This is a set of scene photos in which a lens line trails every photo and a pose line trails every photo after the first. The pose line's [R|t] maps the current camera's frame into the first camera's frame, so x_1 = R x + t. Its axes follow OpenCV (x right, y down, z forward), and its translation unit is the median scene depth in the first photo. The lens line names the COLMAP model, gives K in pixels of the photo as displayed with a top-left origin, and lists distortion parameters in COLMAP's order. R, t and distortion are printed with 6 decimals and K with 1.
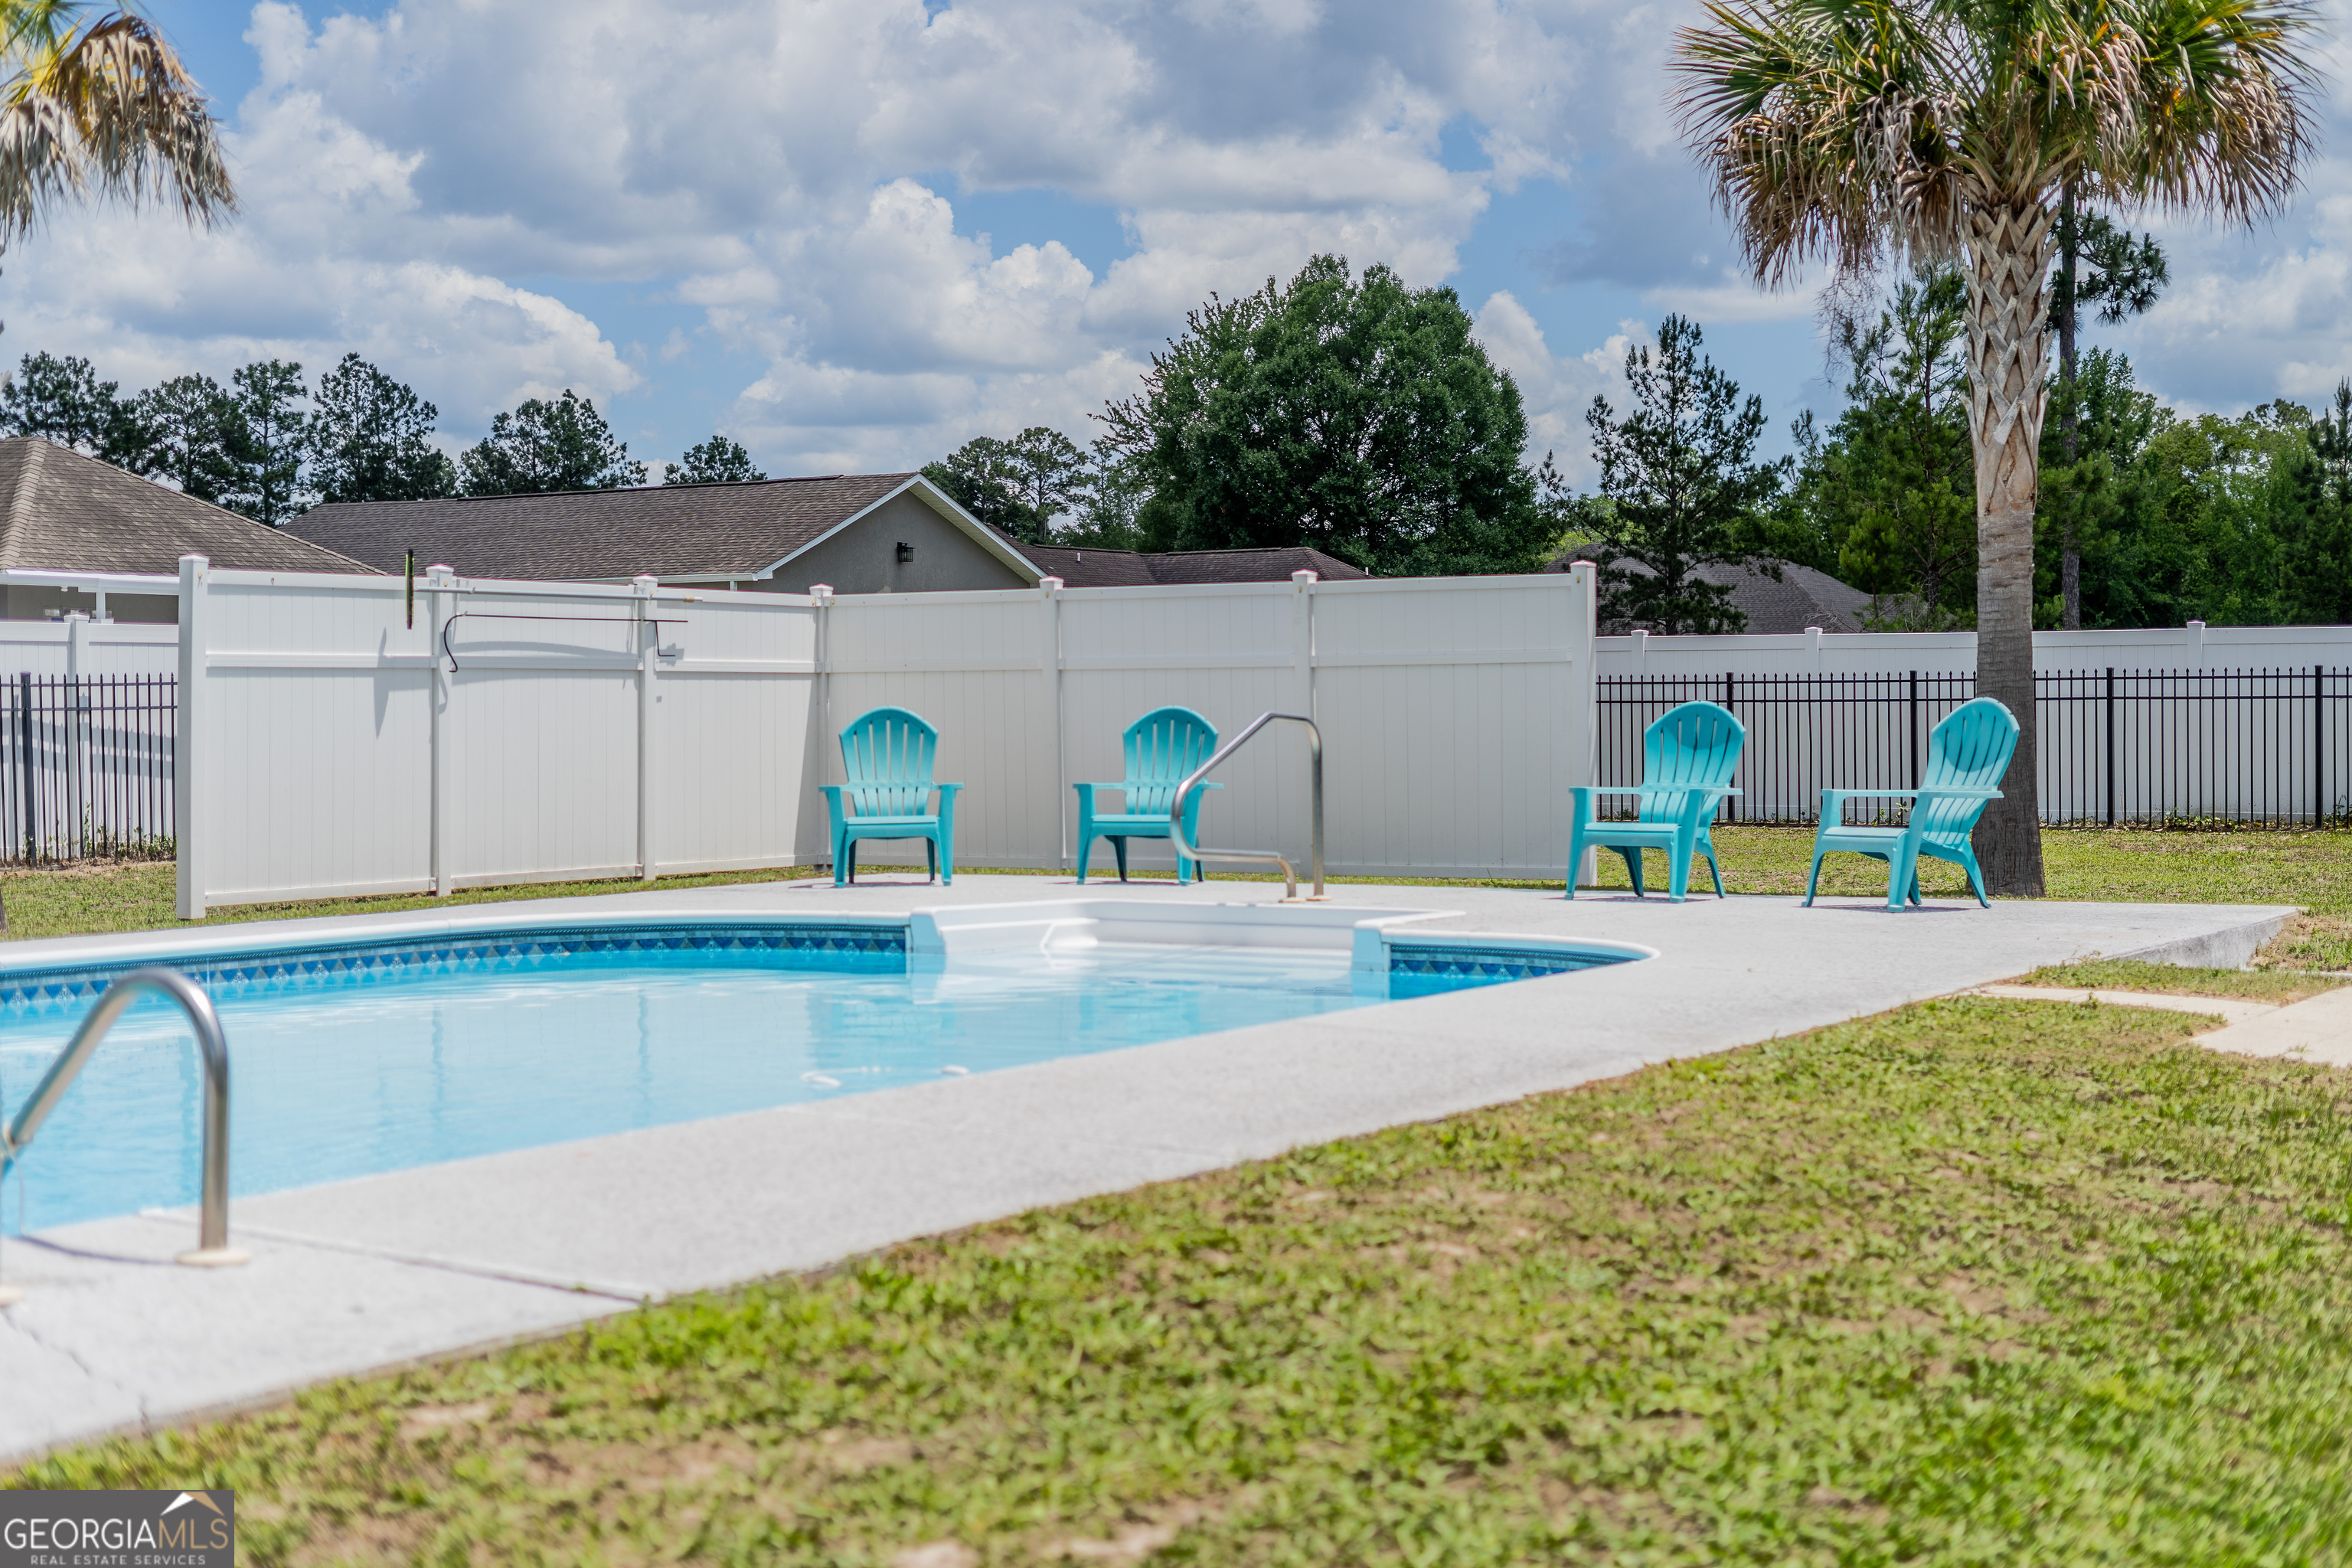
lens RADIAL K [[3637.2, 0, 1181.2], [0, 3637.2, 781.0], [0, 0, 1]] dist [-0.039522, 0.000000]
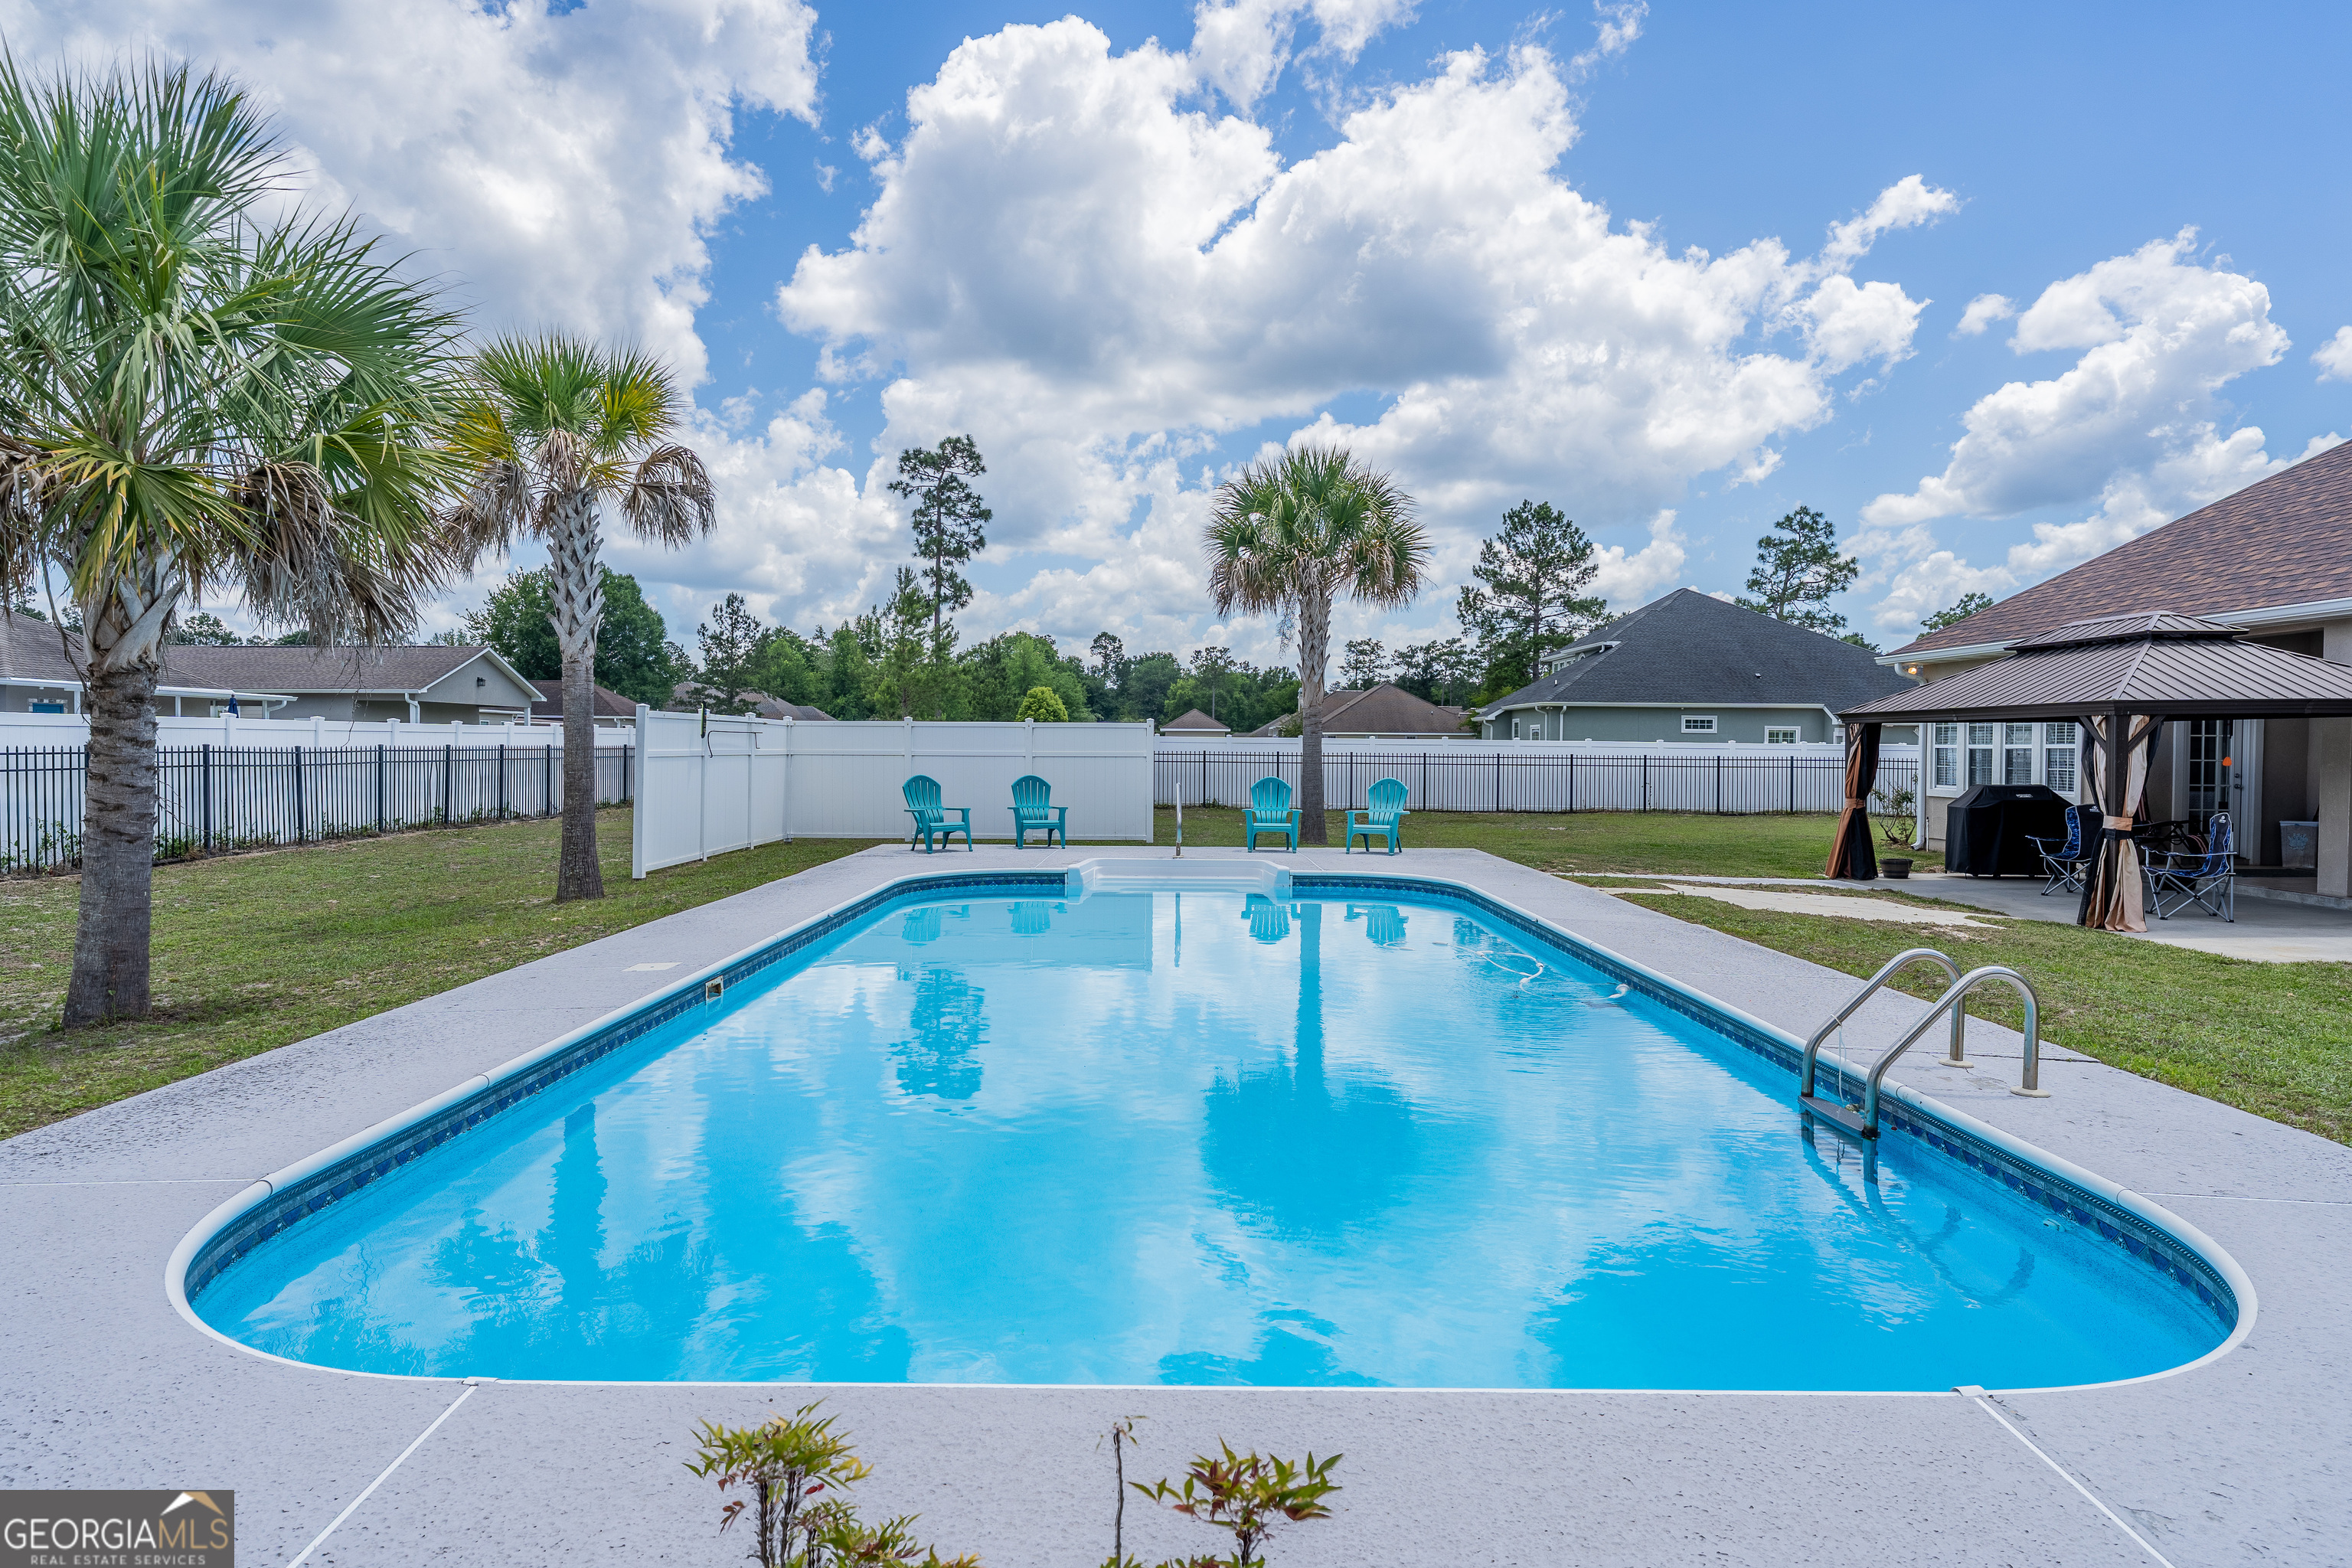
lens RADIAL K [[1316.2, 0, 1212.1], [0, 1316.2, 778.0], [0, 0, 1]] dist [0.033104, 0.000860]
pose [[0.845347, -0.002715, 0.534210, -0.132595], [-0.000643, 0.999981, 0.006099, -0.008289], [-0.534217, -0.005499, 0.845330, 0.063956]]
